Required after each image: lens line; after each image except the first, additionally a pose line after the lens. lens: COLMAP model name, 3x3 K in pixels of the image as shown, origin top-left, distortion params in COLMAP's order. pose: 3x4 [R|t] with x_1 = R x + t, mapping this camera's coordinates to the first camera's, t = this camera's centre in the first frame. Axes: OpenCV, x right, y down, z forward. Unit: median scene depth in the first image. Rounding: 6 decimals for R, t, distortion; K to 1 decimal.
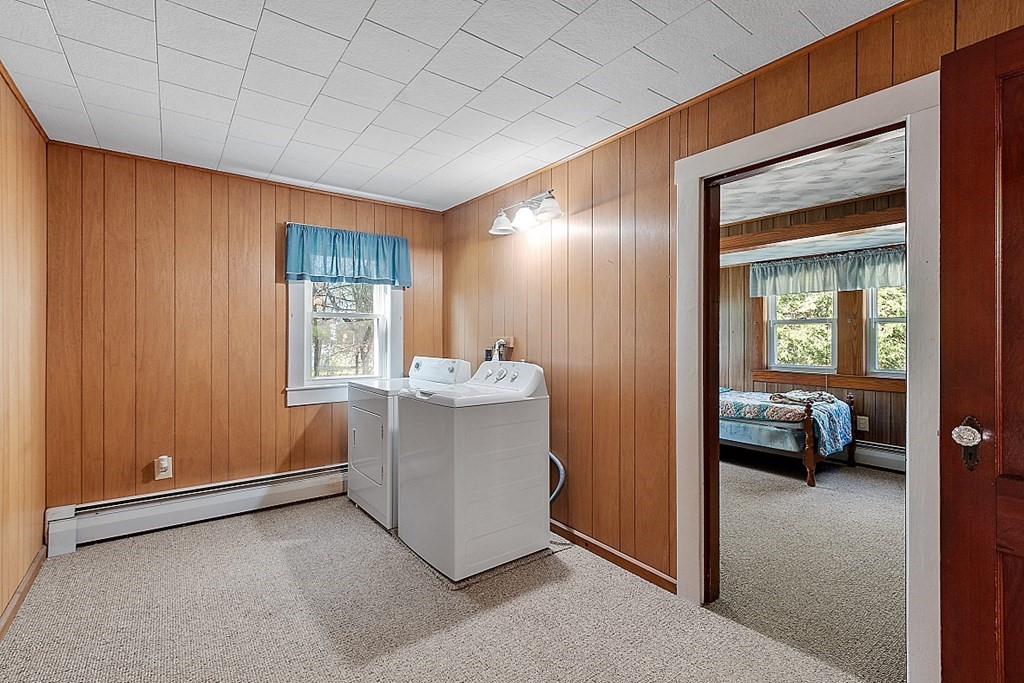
lens RADIAL K [[432.2, 0, 511.3], [0, 432.2, 338.0], [0, 0, 1]] dist [0.001543, 0.000132]
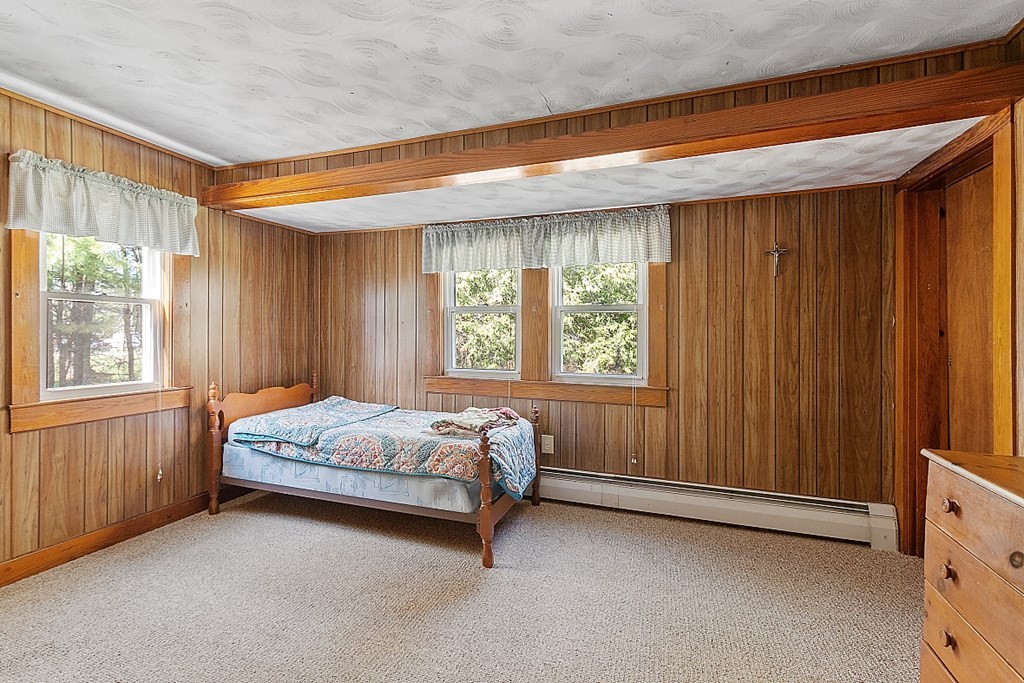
lens RADIAL K [[432.2, 0, 511.3], [0, 432.2, 338.0], [0, 0, 1]] dist [0.001543, 0.000132]
pose [[0.810034, -0.000587, 0.586383, 0.300820], [-0.005409, 0.999949, 0.008474, 0.004535], [-0.586358, -0.010036, 0.809990, 0.404214]]
